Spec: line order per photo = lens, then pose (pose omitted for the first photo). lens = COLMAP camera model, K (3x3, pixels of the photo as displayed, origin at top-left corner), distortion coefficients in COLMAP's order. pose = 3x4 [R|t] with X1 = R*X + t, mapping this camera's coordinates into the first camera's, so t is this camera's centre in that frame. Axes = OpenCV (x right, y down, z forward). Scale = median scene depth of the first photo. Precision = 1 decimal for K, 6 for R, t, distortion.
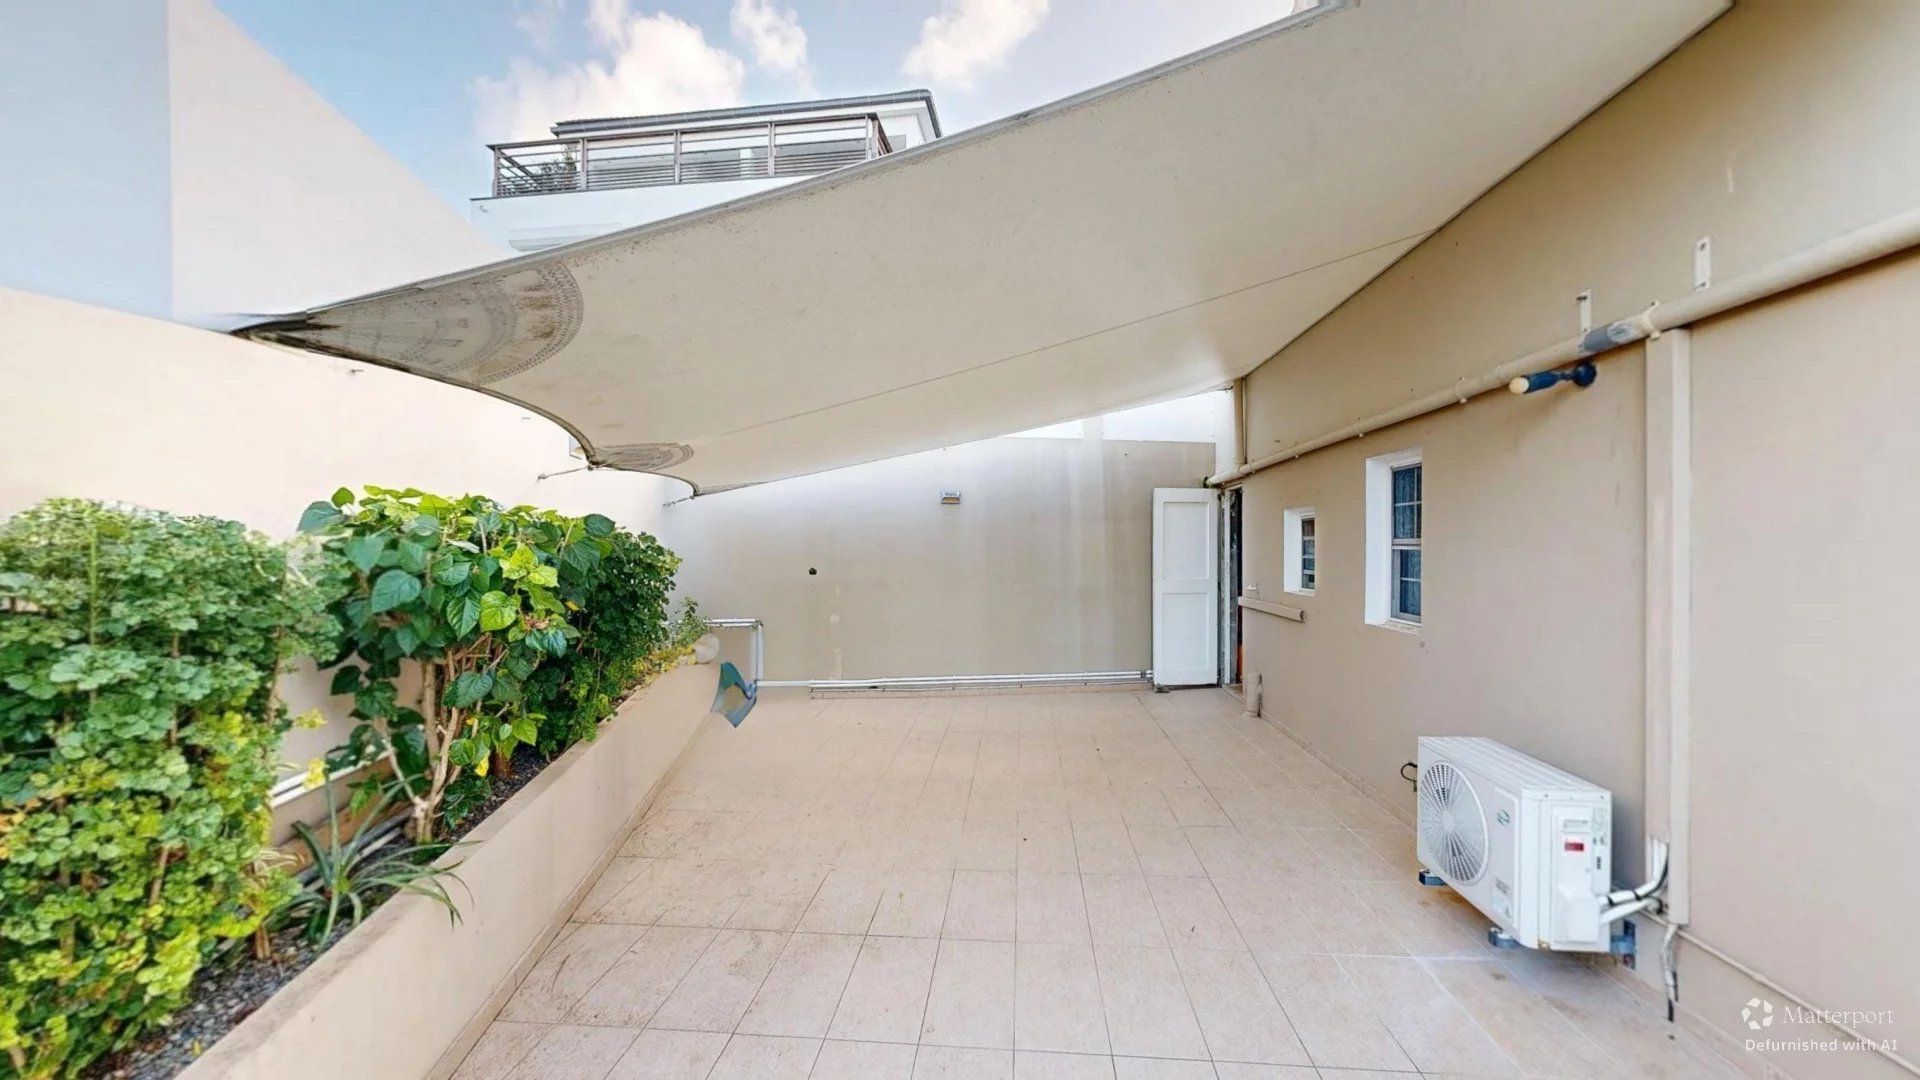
lens RADIAL K [[694.5, 0, 961.5], [0, 694.5, 544.9], [0, 0, 1]] dist [-0.001200, -0.000091]
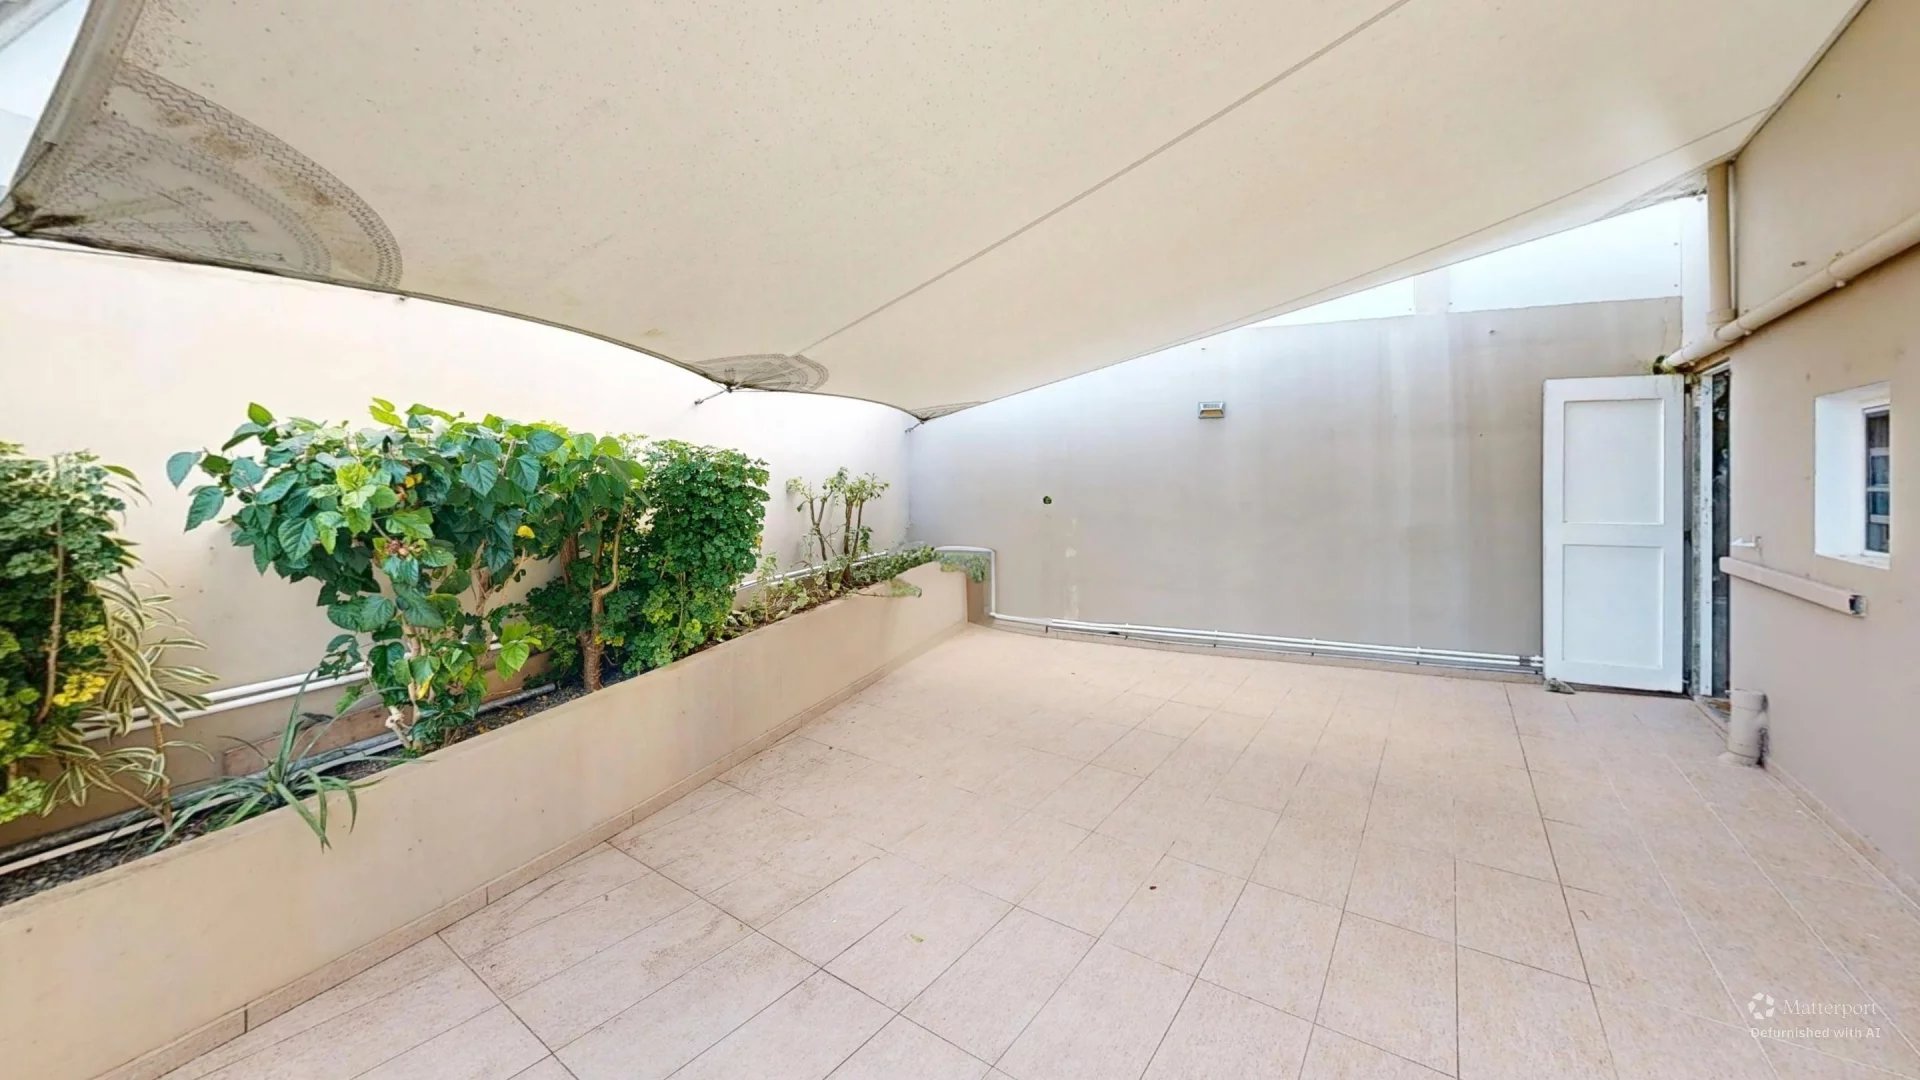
lens RADIAL K [[674.0, 0, 956.6], [0, 674.0, 526.2], [0, 0, 1]] dist [-0.001699, 0.000154]
pose [[0.854257, 0.039957, -0.518313, 0.142654], [-0.000002, 0.997042, 0.076861, 0.004625], [0.519851, -0.065658, 0.851730, 0.183589]]
